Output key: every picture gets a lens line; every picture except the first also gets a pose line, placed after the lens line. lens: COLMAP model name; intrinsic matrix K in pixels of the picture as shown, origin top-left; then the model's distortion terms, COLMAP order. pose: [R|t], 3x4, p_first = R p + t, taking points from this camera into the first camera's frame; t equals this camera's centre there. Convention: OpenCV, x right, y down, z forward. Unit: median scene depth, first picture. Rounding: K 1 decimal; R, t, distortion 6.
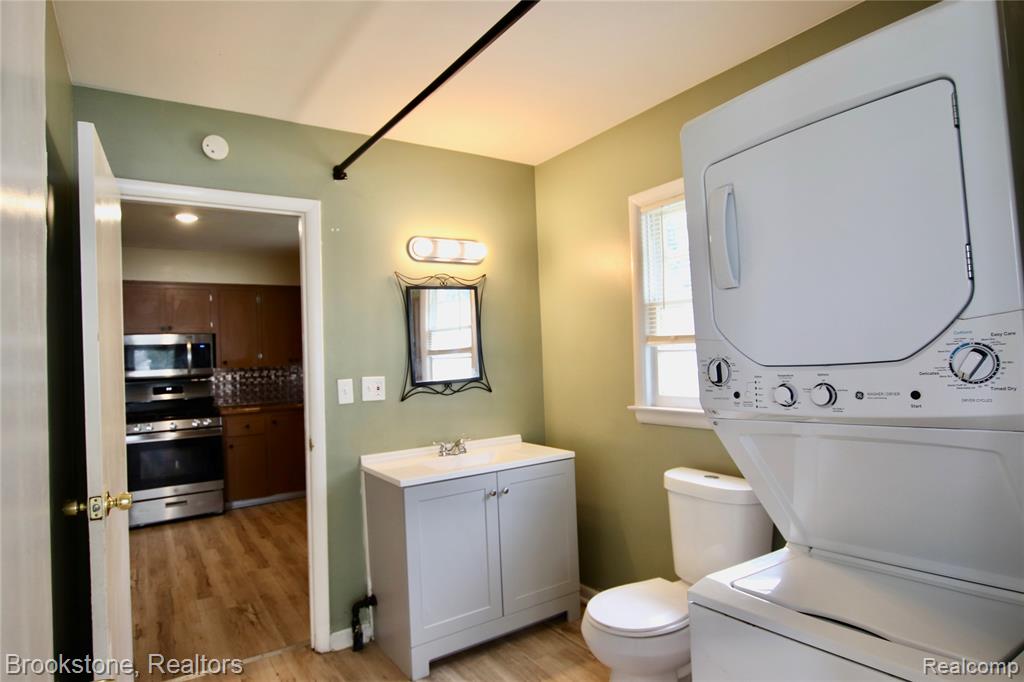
lens RADIAL K [[585.9, 0, 512.0], [0, 585.9, 341.0], [0, 0, 1]] dist [-0.032560, 0.020783]
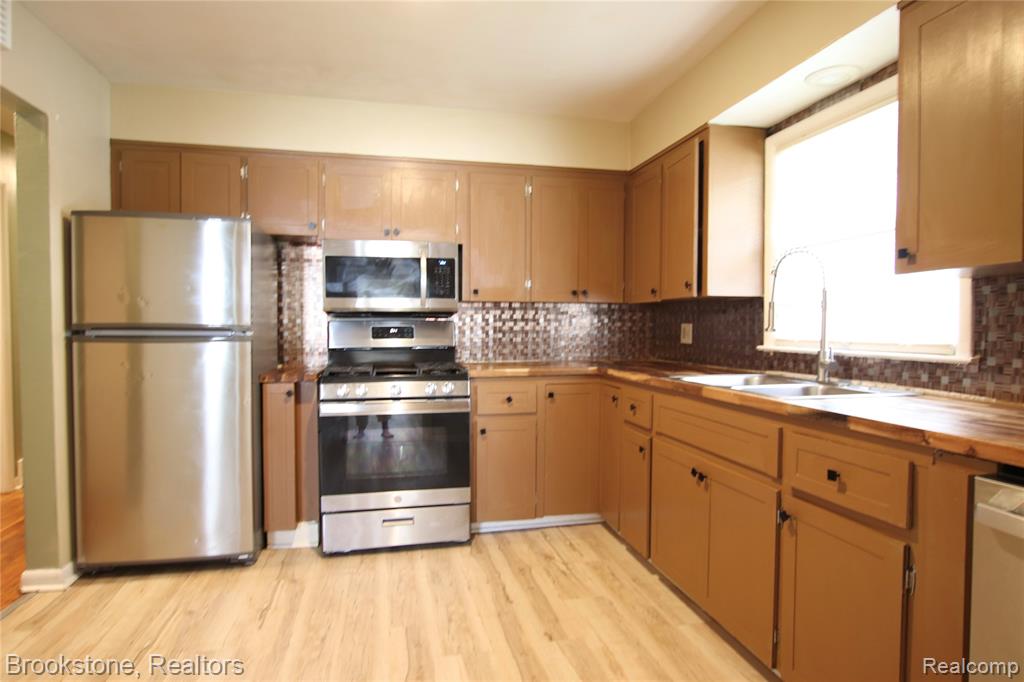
lens RADIAL K [[585.9, 0, 512.0], [0, 585.9, 341.0], [0, 0, 1]] dist [-0.032560, 0.020783]
pose [[0.935527, 0.049105, -0.349826, -0.239596], [-0.030454, 0.997816, 0.058619, 0.051579], [0.351940, -0.044186, 0.934979, 0.436379]]
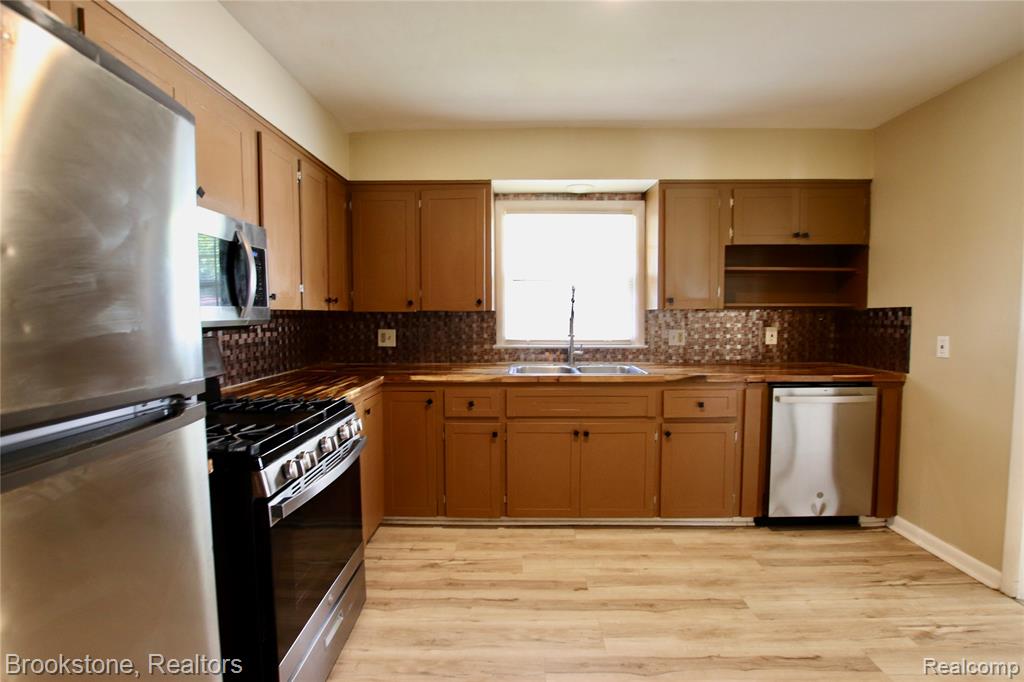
lens RADIAL K [[475.5, 0, 512.0], [0, 475.5, 341.0], [0, 0, 1]] dist [-0.033140, 0.005304]
pose [[0.555115, -0.009499, 0.831720, -0.698088], [-0.038287, 0.998583, 0.036958, 0.050802], [-0.830892, -0.052360, 0.553964, 0.638853]]
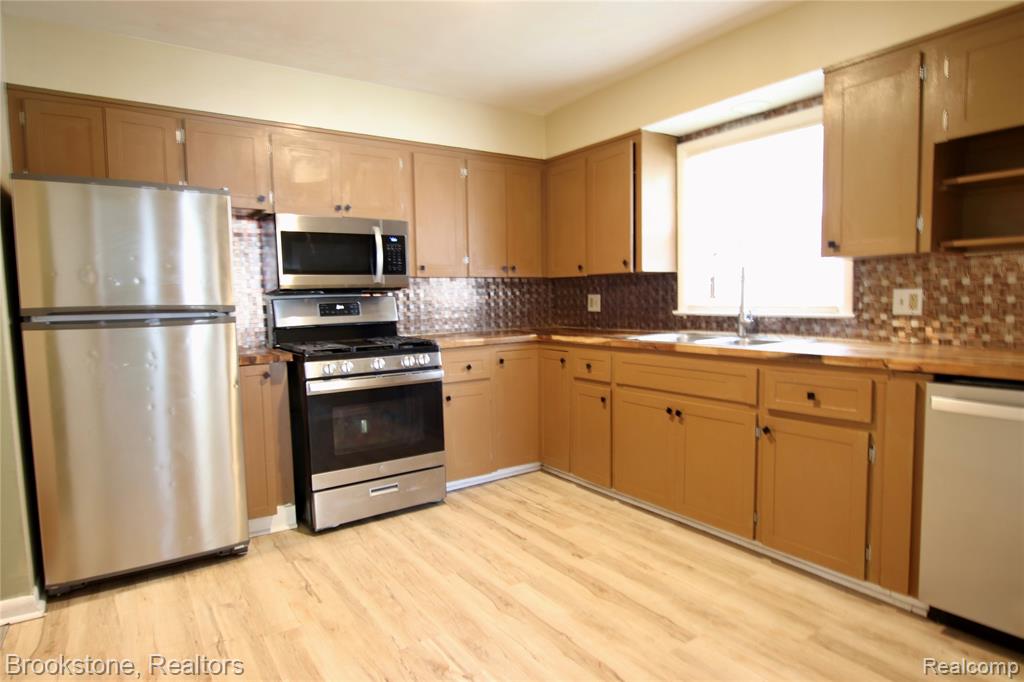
lens RADIAL K [[585.9, 0, 512.0], [0, 585.9, 341.0], [0, 0, 1]] dist [-0.032560, 0.020783]
pose [[0.999528, 0.017173, 0.025470, -0.409830], [-0.019558, 0.995134, 0.096572, 0.053112], [-0.023687, -0.097024, 0.995000, 0.348842]]
